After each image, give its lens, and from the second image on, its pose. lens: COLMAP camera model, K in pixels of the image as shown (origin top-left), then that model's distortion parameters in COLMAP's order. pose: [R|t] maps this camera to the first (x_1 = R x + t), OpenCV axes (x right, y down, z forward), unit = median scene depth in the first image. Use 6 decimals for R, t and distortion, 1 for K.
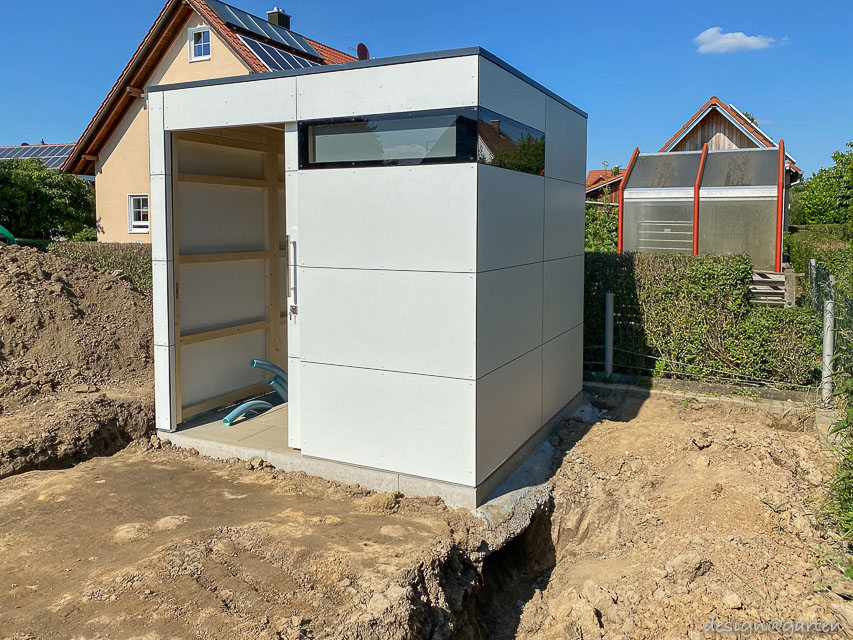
lens RADIAL K [[669.4, 0, 426.3], [0, 669.4, 298.6], [0, 0, 1]] dist [0.020182, -0.054547]
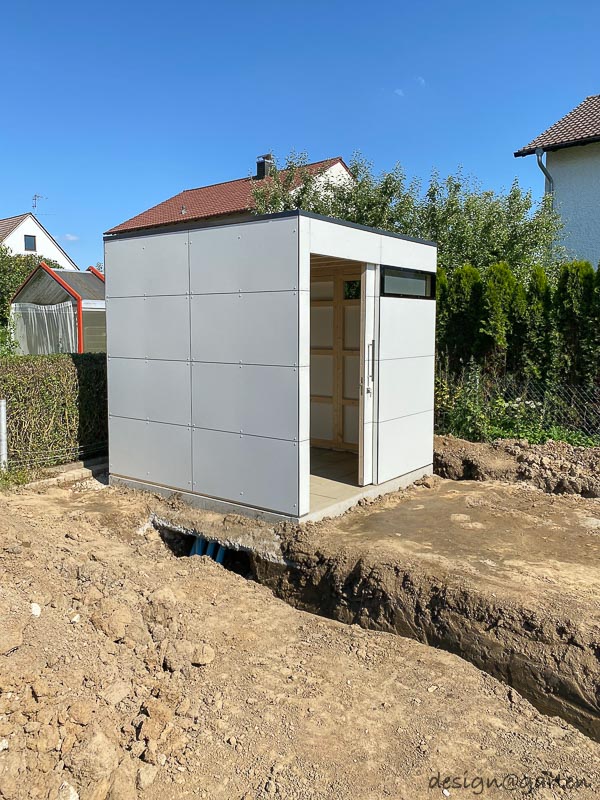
lens RADIAL K [[627.8, 0, 300.0], [0, 627.8, 400.0], [0, 0, 1]] dist [0.020182, -0.054547]
pose [[0.192667, -0.119364, 0.973977, -1.664081], [0.107665, 0.989153, 0.099926, -0.122328], [-0.975340, 0.085611, 0.203429, 0.916064]]
